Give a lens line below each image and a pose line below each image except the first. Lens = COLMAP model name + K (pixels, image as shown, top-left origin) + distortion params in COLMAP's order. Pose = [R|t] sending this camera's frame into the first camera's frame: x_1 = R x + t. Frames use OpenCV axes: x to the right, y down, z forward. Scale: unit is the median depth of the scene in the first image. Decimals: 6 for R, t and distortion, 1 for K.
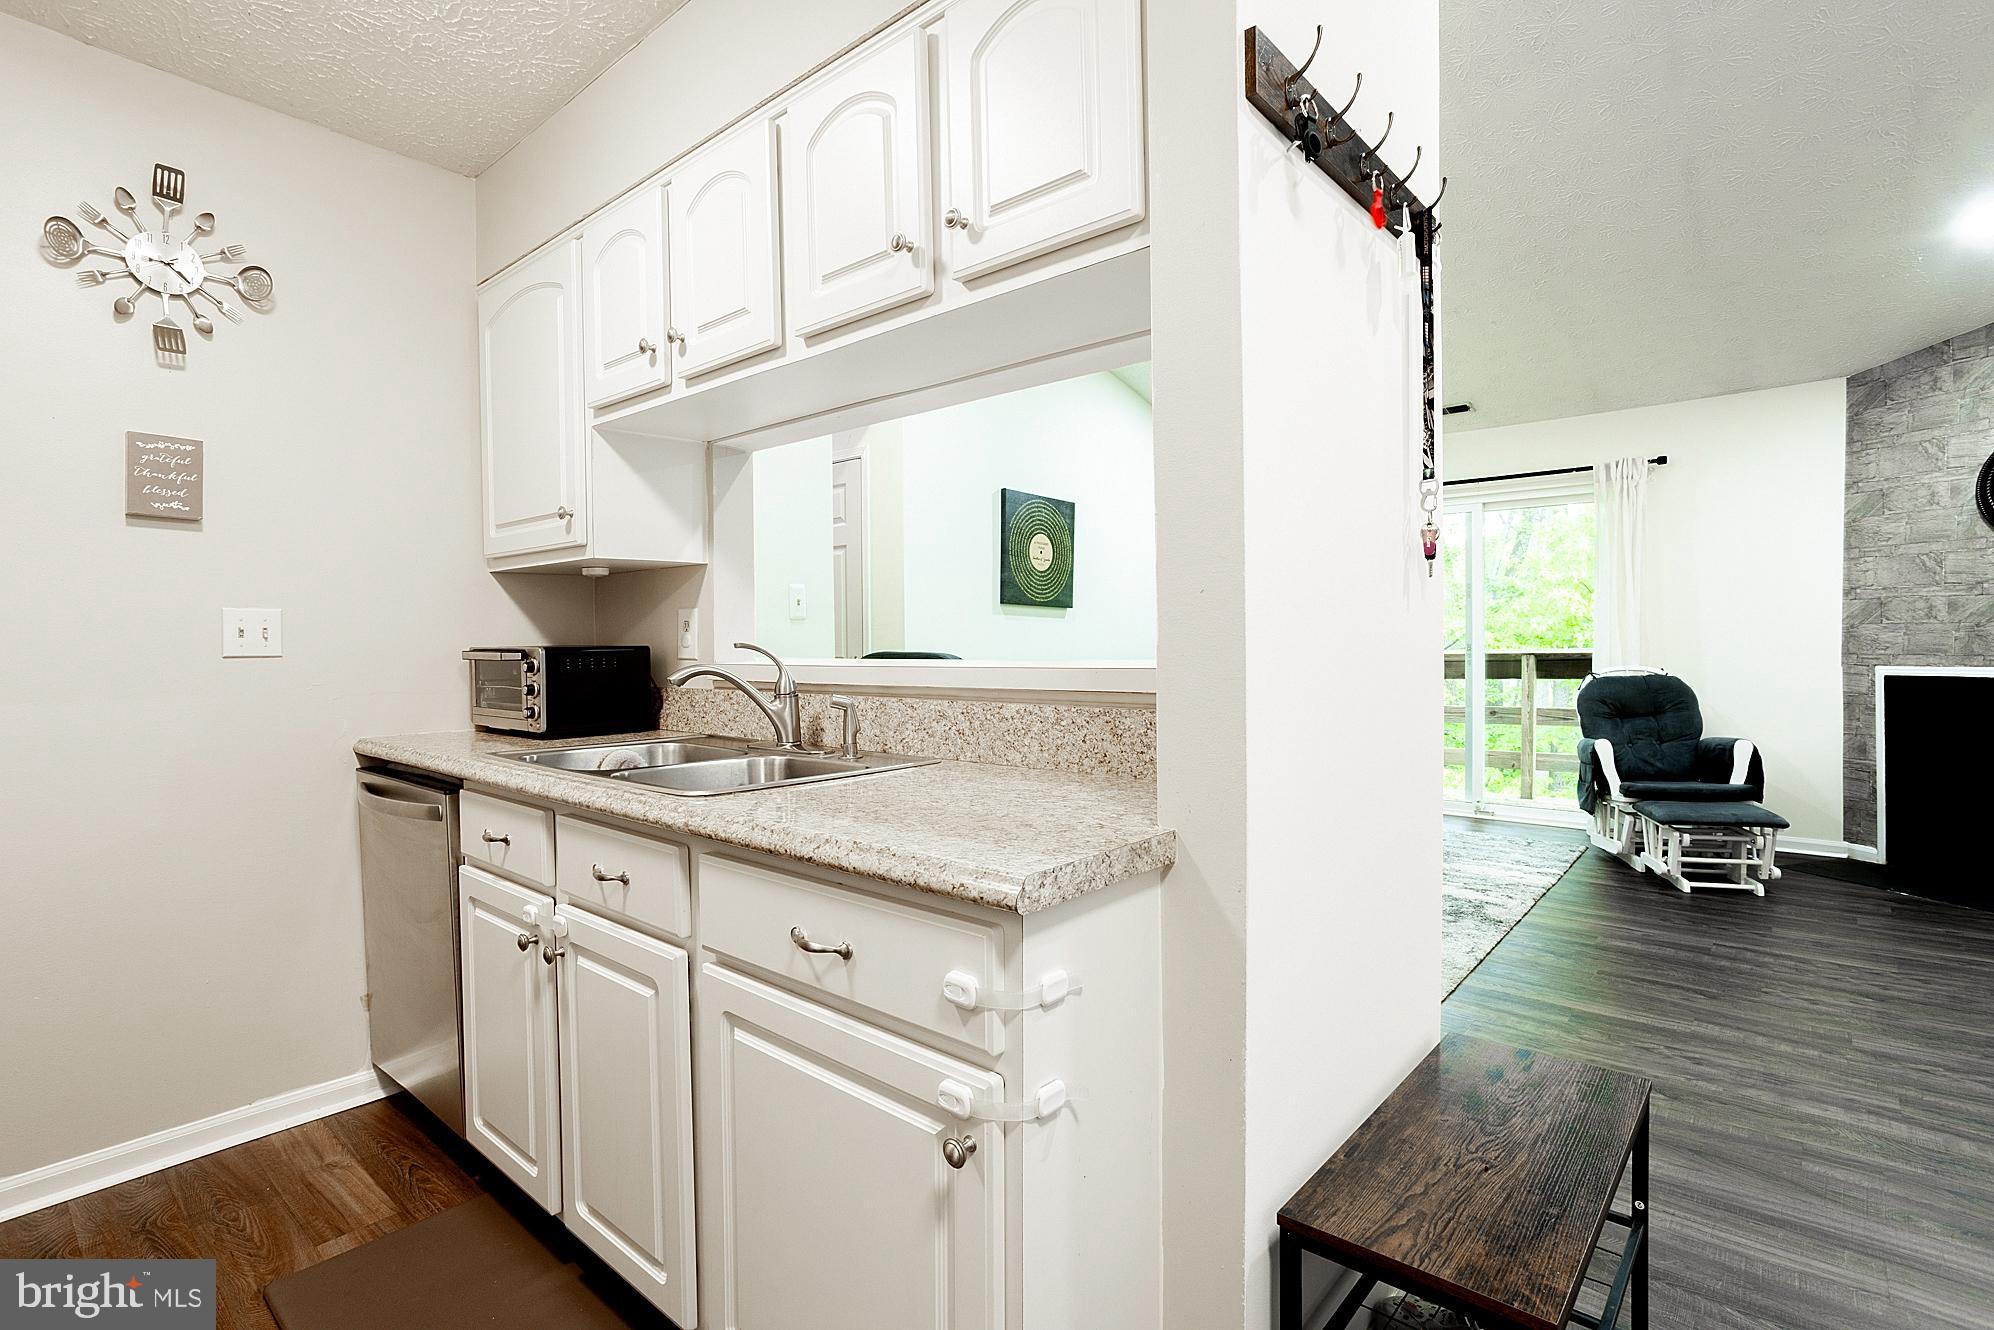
lens RADIAL K [[959.2, 0, 998.2], [0, 959.2, 660.8], [0, 0, 1]] dist [-0.041424, 0.027129]
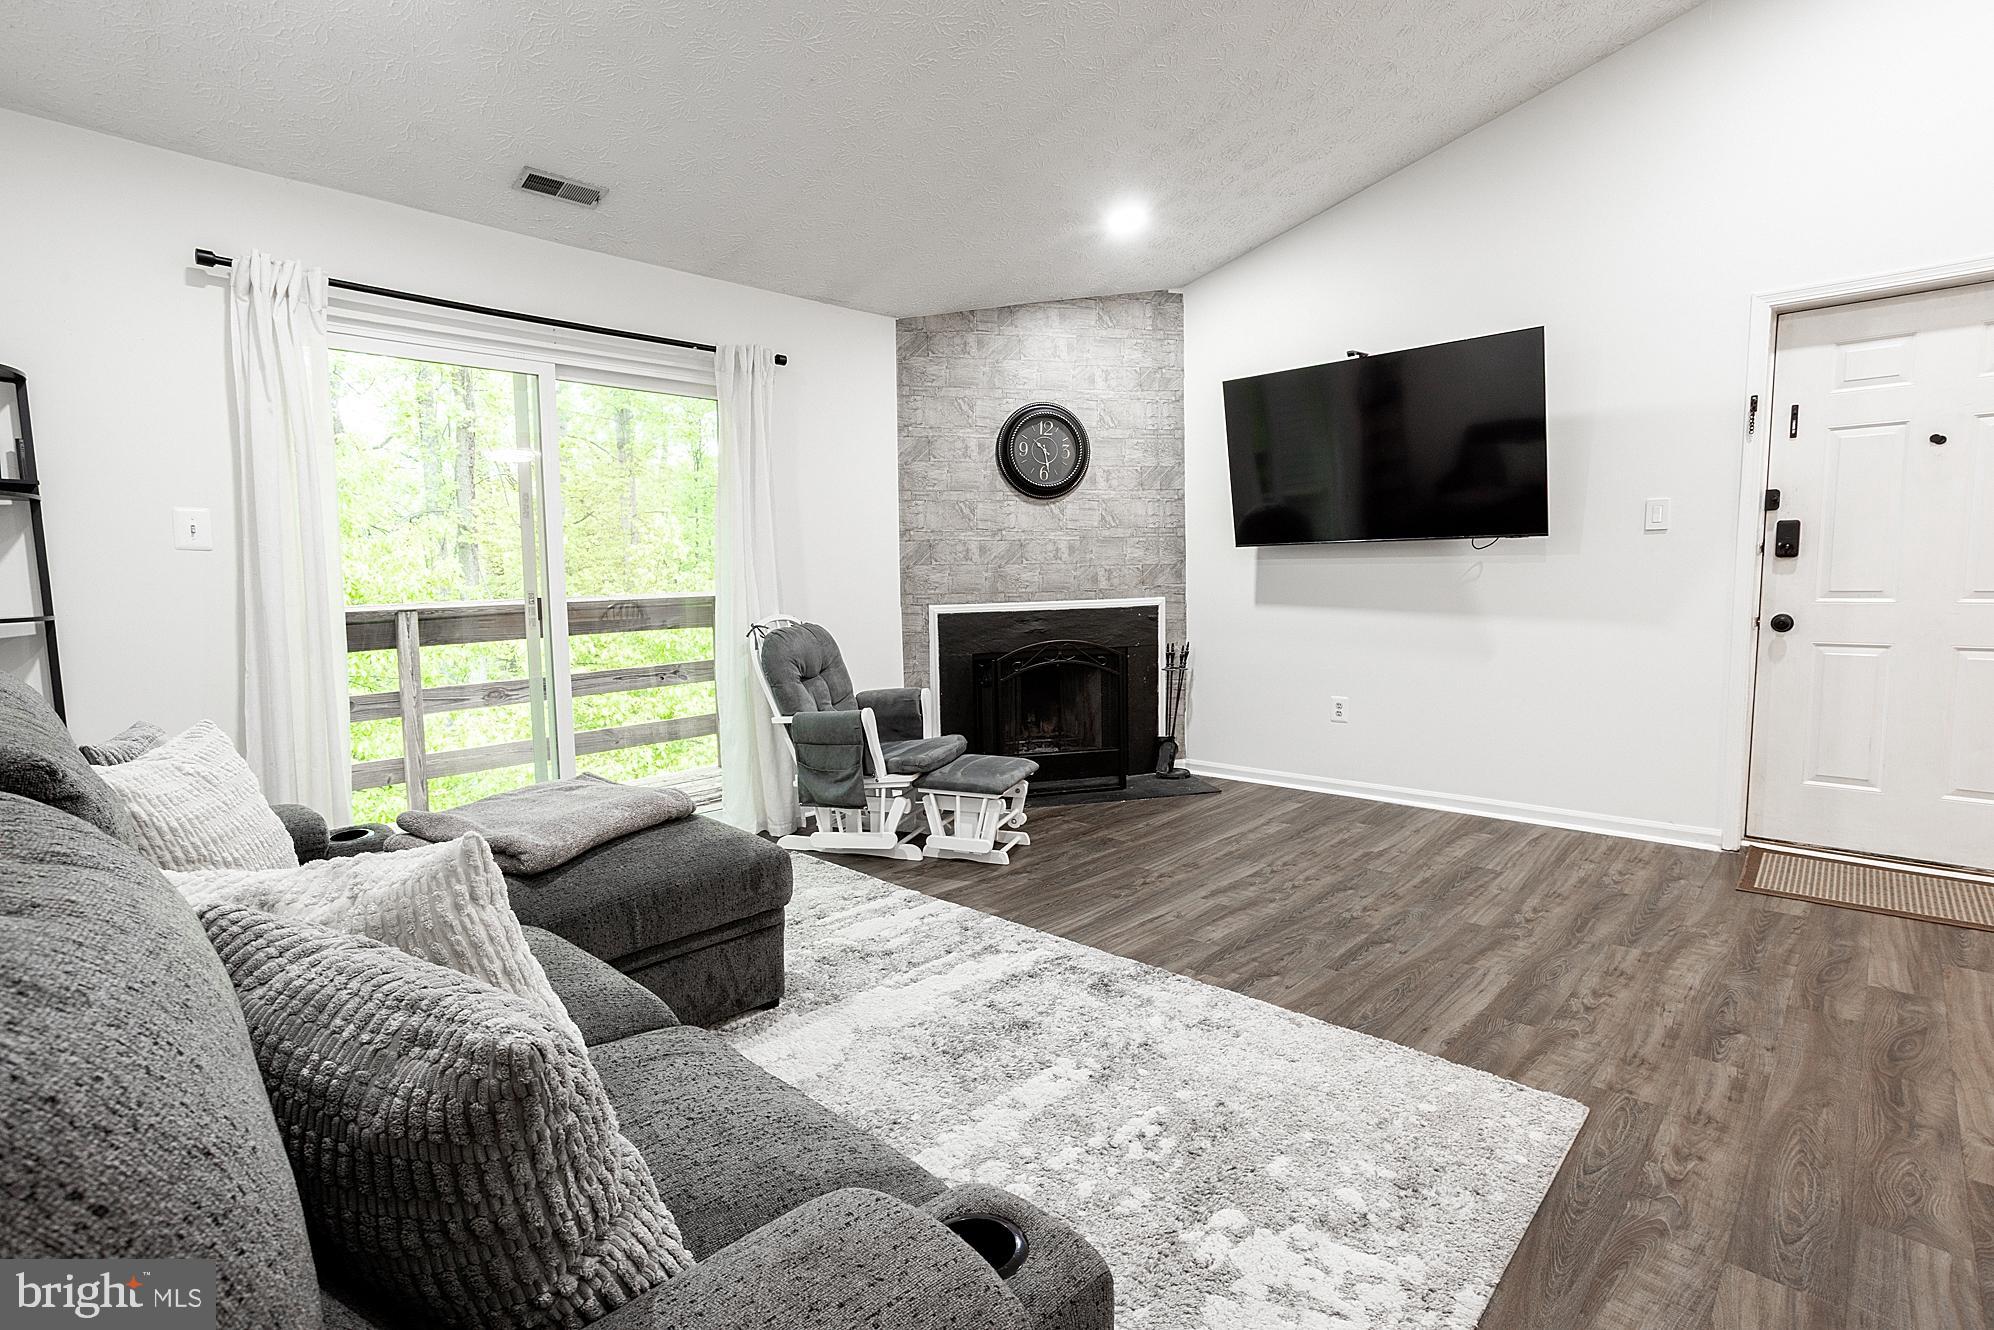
lens RADIAL K [[958.8, 0, 990.2], [0, 958.8, 665.9], [0, 0, 1]] dist [-0.062602, 0.040594]
pose [[0.050120, -0.086262, 0.995011, -0.307779], [0.036107, 0.995768, 0.084509, -0.033933], [-0.998090, 0.031691, 0.053022, 1.979922]]
